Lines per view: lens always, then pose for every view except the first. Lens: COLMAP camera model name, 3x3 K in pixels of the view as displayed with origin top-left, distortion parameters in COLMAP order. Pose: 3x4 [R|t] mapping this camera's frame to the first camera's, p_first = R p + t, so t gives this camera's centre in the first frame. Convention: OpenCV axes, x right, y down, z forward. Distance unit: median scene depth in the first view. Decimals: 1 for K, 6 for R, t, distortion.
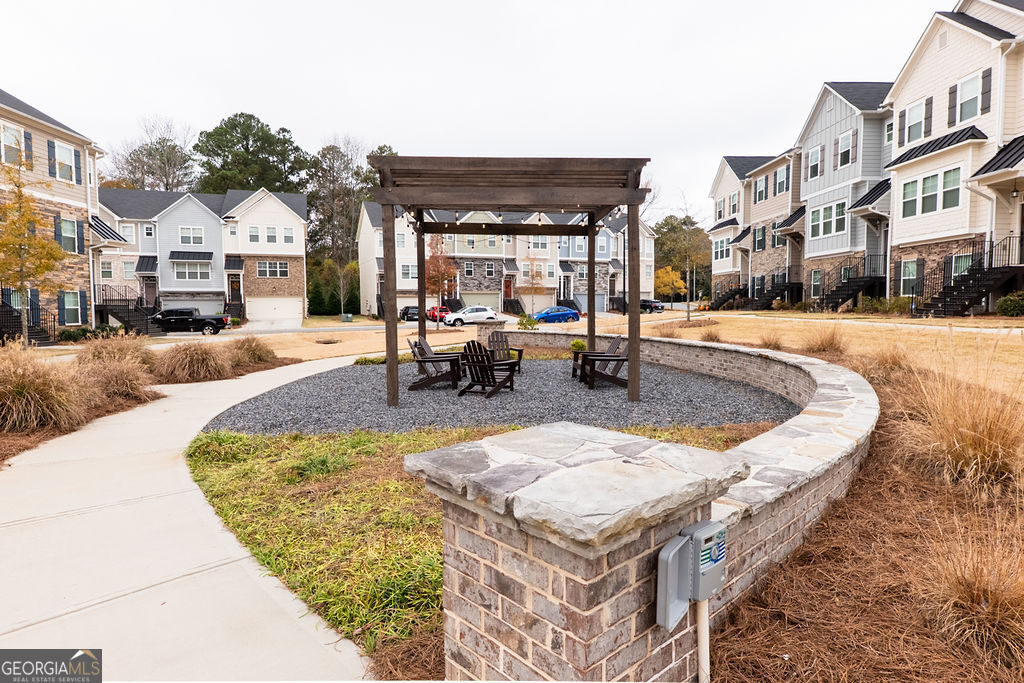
lens RADIAL K [[543.7, 0, 502.1], [0, 543.7, 336.6], [0, 0, 1]] dist [-0.003313, 0.001064]
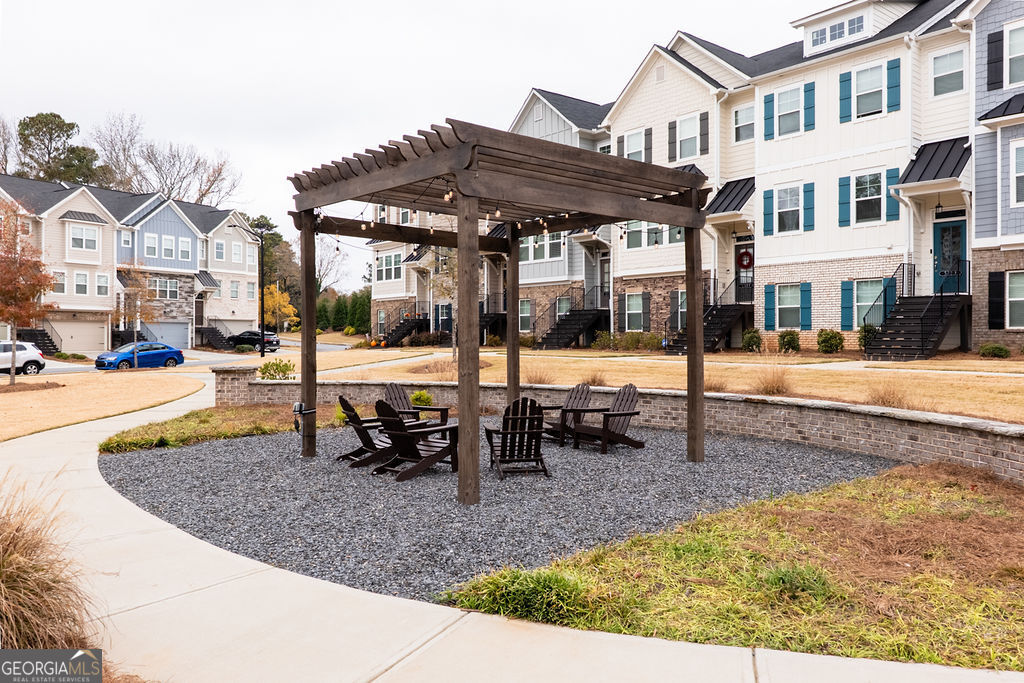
lens RADIAL K [[768.1, 0, 491.5], [0, 768.1, 336.1], [0, 0, 1]] dist [-0.009844, 0.010195]
pose [[0.801841, 0.002425, 0.597533, -0.240295], [0.033538, 0.998233, -0.049056, -0.009020], [-0.596595, 0.059375, 0.800343, 0.080859]]
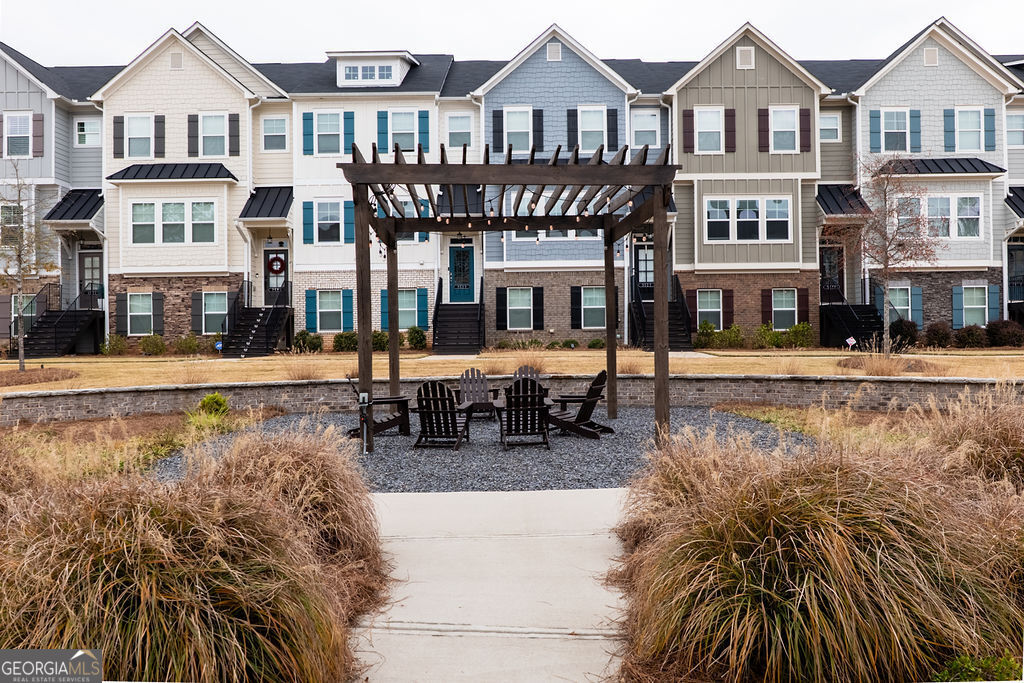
lens RADIAL K [[768.1, 0, 516.9], [0, 768.1, 337.6], [0, 0, 1]] dist [-0.009844, 0.010195]
pose [[0.025962, 0.008108, 0.999630, -0.429741], [0.073873, 0.997217, -0.010007, -0.014750], [-0.996930, 0.074105, 0.025291, 0.372574]]
